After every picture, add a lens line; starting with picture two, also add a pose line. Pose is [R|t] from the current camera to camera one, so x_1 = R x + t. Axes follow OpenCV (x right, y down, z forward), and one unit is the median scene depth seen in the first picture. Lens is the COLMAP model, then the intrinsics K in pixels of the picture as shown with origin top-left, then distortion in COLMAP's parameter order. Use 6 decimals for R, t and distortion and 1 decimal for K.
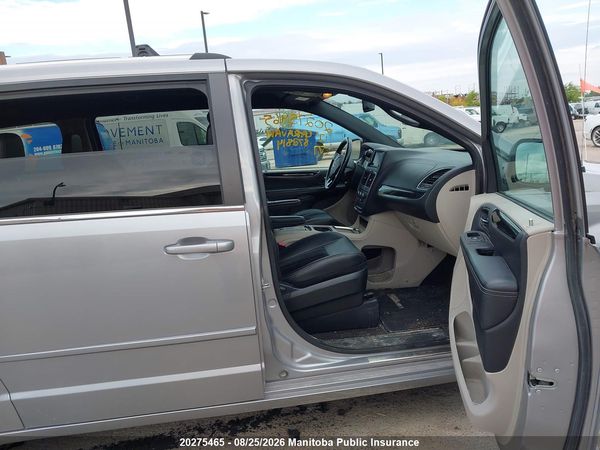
lens RADIAL K [[472.7, 0, 297.5], [0, 472.7, 234.6], [0, 0, 1]] dist [0.017609, -0.025387]
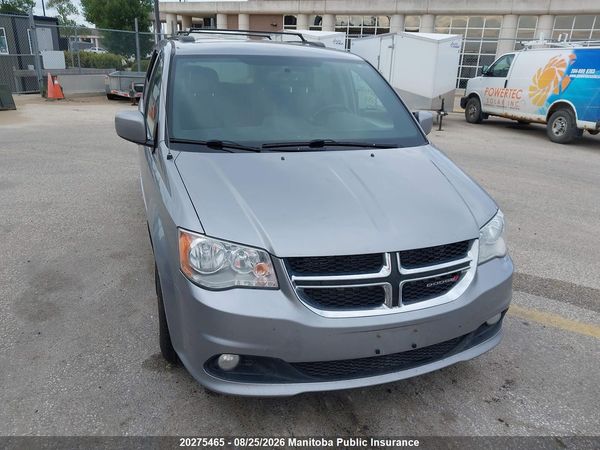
lens RADIAL K [[472.7, 0, 297.7], [0, 472.7, 225.2], [0, 0, 1]] dist [0.017609, -0.025387]
pose [[0.193907, 0.424312, -0.884511, 0.272829], [-0.262774, 0.891142, 0.369886, -0.077579], [0.945172, 0.160703, 0.284296, 0.150198]]
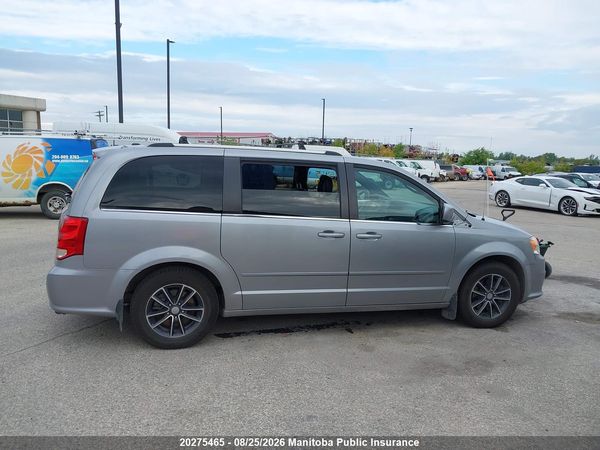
lens RADIAL K [[472.7, 0, 297.5], [0, 472.7, 225.2], [0, 0, 1]] dist [0.017609, -0.025387]
pose [[0.982811, 0.101330, 0.154321, -0.093656], [-0.088477, 0.992183, -0.088007, 0.025625], [-0.162032, 0.072841, 0.984093, -0.165146]]
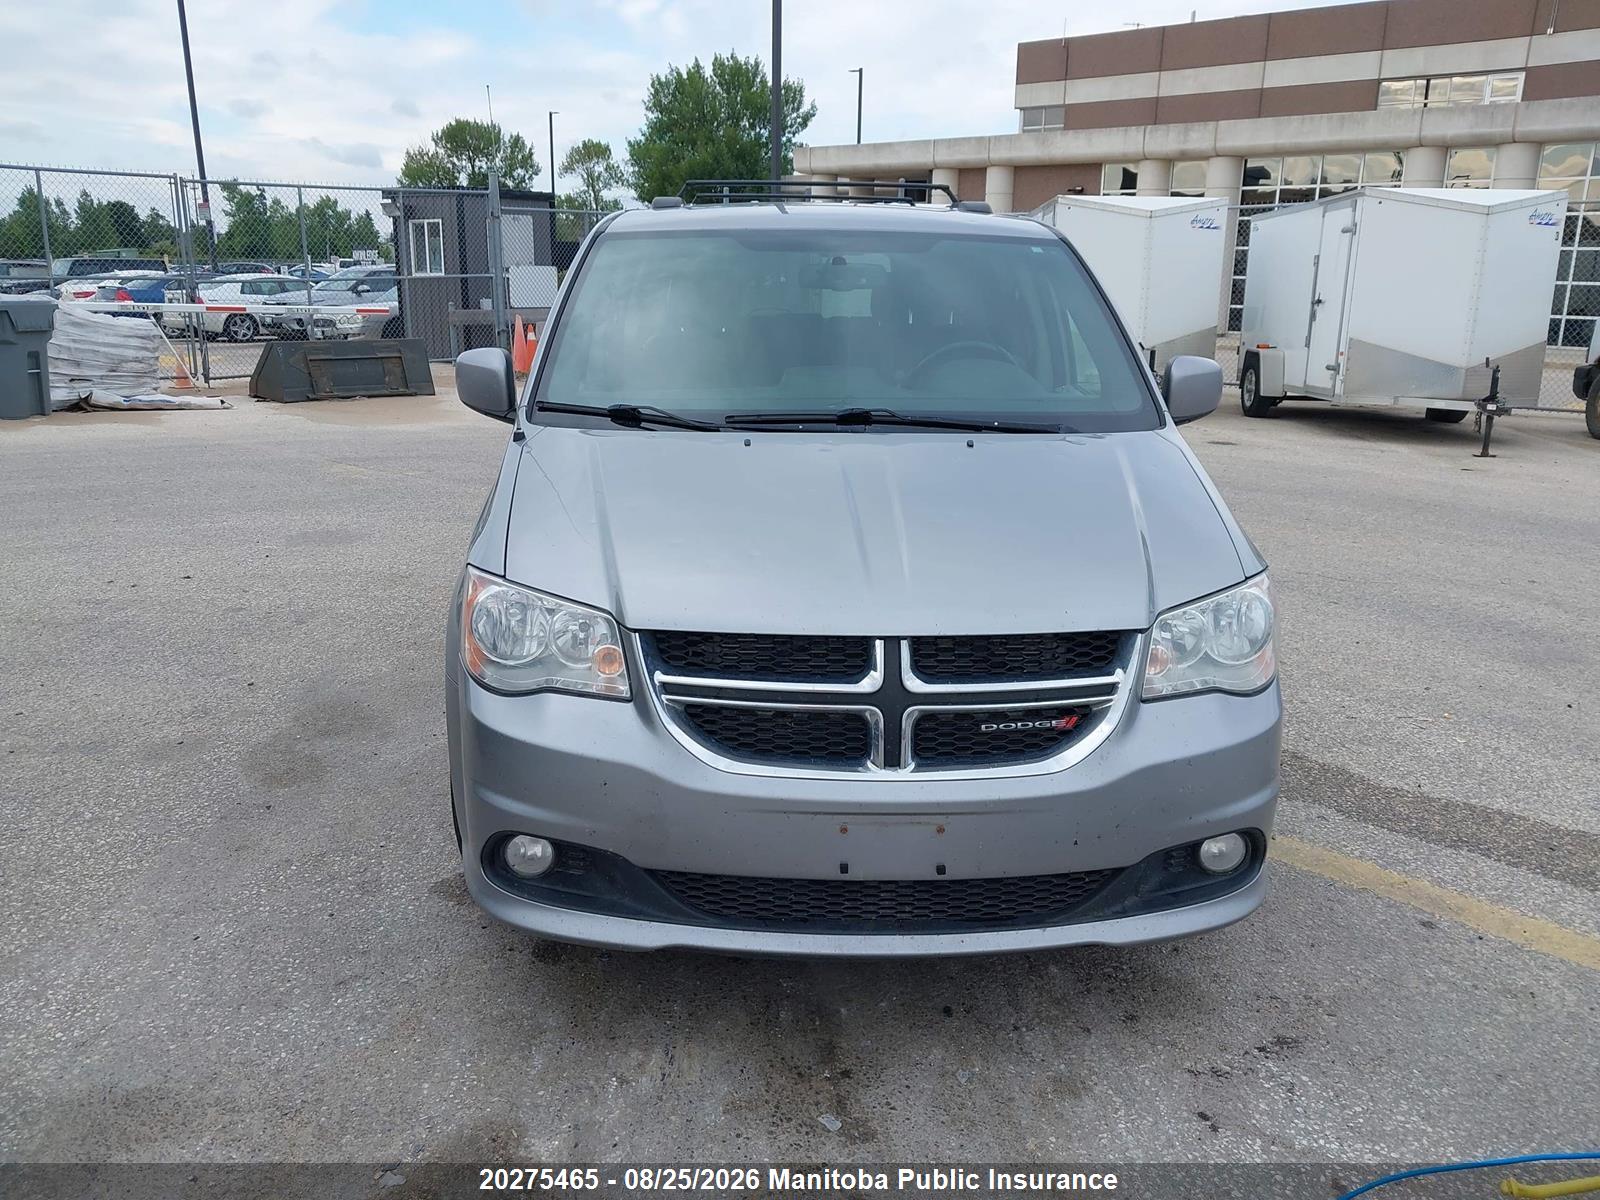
lens RADIAL K [[1260.7, 0, 791.5], [0, 1260.7, 598.9], [0, 0, 1]] dist [0.017609, -0.025387]
pose [[-0.086112, 0.342403, -0.935599, 0.308560], [-0.220301, 0.909297, 0.353054, -0.084735], [0.971623, 0.236516, -0.002869, 0.206211]]
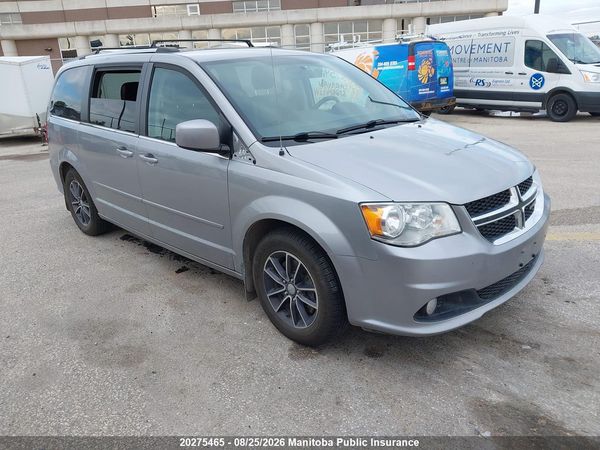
lens RADIAL K [[472.7, 0, 296.1], [0, 472.7, 223.4], [0, 0, 1]] dist [0.017609, -0.025387]
pose [[0.613459, 0.301025, -0.730105, 0.241457], [-0.171490, 0.953220, 0.248925, -0.041799], [0.770883, -0.027500, 0.636383, 0.034545]]
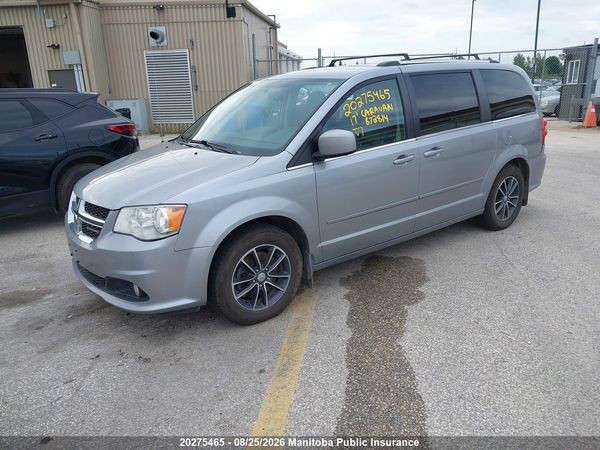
lens RADIAL K [[472.7, 0, 300.6], [0, 472.7, 226.3], [0, 0, 1]] dist [0.017609, -0.025387]
pose [[-0.854265, 0.256380, -0.452217, 0.171476], [-0.005724, 0.865228, 0.501346, -0.129899], [0.519806, 0.430871, -0.737667, 0.453960]]
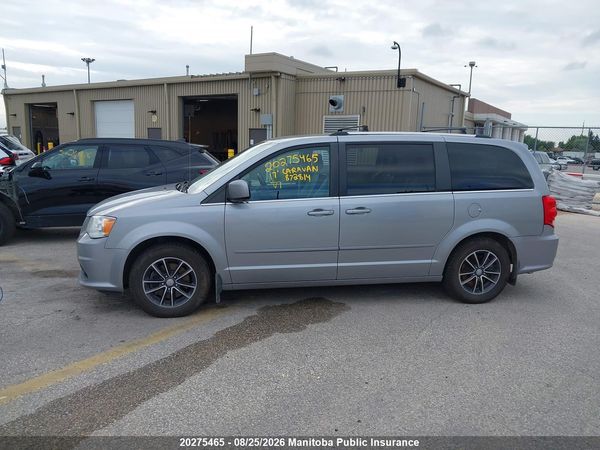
lens RADIAL K [[472.7, 0, 300.1], [0, 472.7, 225.5], [0, 0, 1]] dist [0.017609, -0.025387]
pose [[-0.996108, 0.070606, -0.052762, 0.019728], [0.045379, 0.923978, 0.379744, -0.140340], [0.075563, 0.375872, -0.923586, 0.561930]]
